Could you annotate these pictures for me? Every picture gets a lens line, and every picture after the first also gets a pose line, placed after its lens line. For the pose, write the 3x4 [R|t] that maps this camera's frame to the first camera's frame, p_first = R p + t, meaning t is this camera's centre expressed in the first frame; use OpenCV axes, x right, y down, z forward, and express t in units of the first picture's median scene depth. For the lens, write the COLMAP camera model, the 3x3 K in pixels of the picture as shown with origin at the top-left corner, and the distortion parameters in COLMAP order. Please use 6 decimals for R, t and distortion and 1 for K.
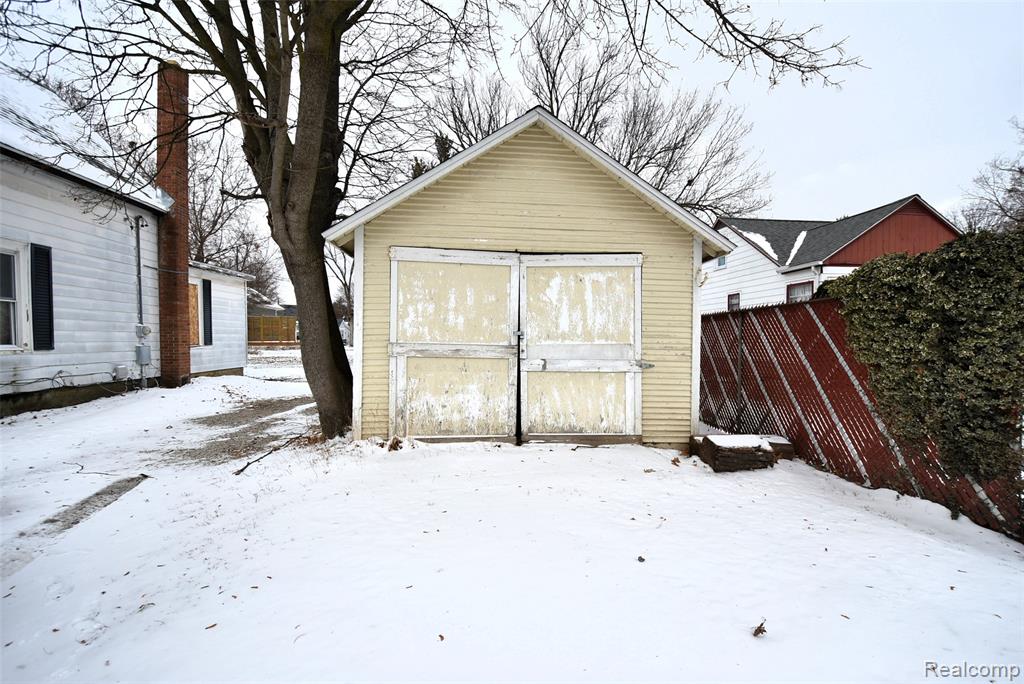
lens RADIAL K [[450.7, 0, 523.1], [0, 450.7, 347.8], [0, 0, 1]] dist [0.006769, -0.008543]
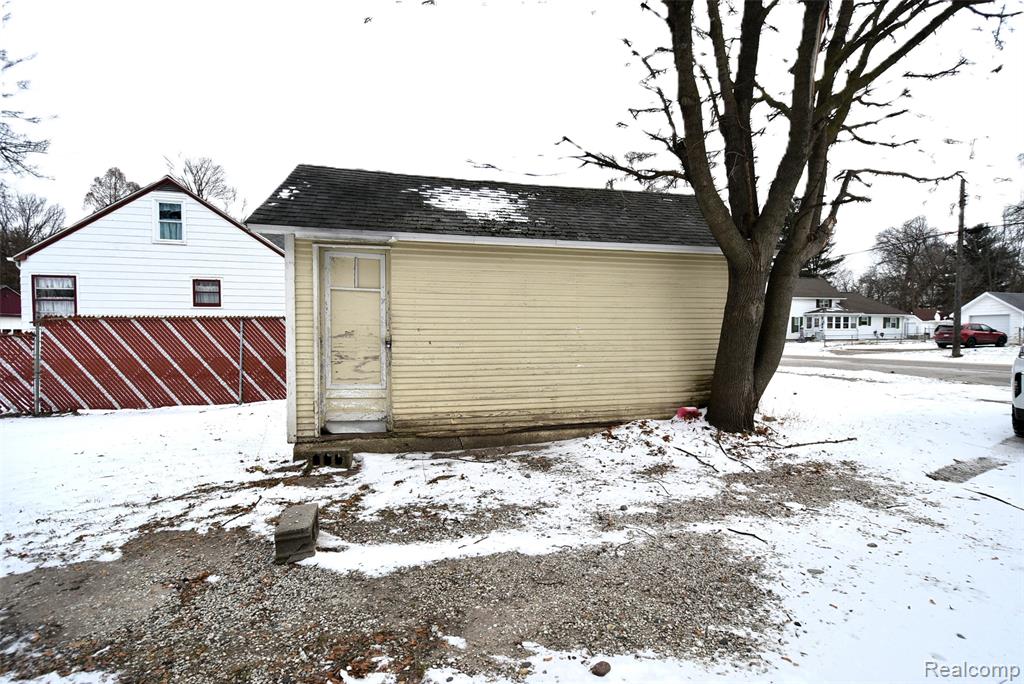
lens RADIAL K [[450.7, 0, 523.1], [0, 450.7, 347.8], [0, 0, 1]] dist [0.006769, -0.008543]
pose [[-0.147681, -0.030051, 0.988578, -0.811825], [0.020293, 0.999236, 0.033406, -0.016223], [-0.988827, 0.024995, -0.146958, 0.980824]]
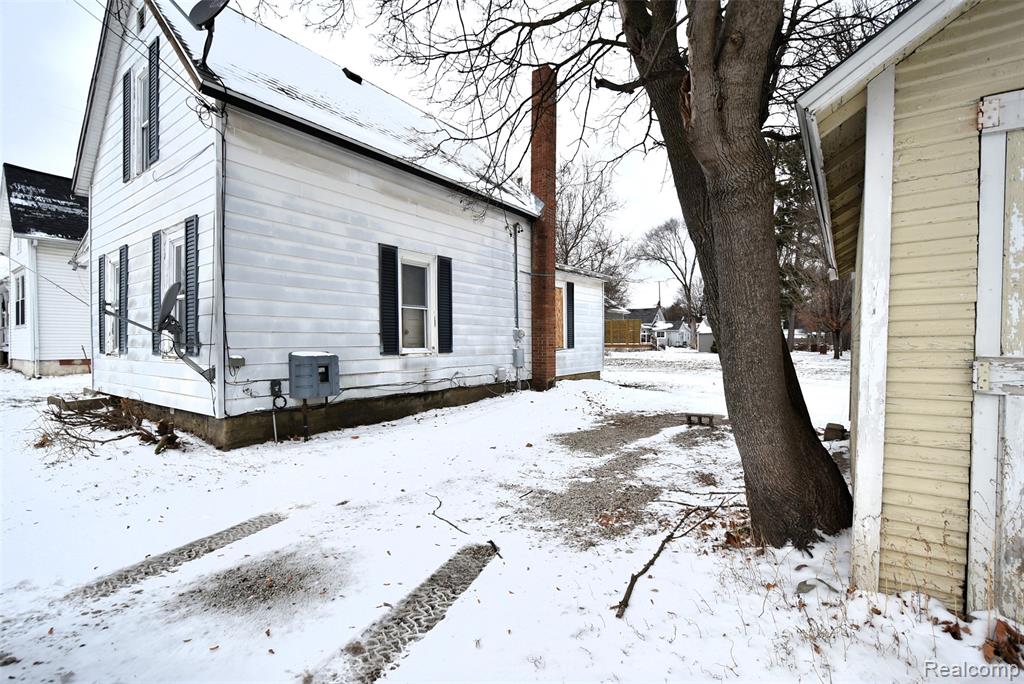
lens RADIAL K [[450.7, 0, 523.1], [0, 450.7, 347.8], [0, 0, 1]] dist [0.006769, -0.008543]
pose [[0.756684, 0.008657, -0.653723, -0.181961], [-0.011522, 0.999934, -0.000095, -0.008012], [0.653679, 0.007605, 0.756734, 0.256058]]
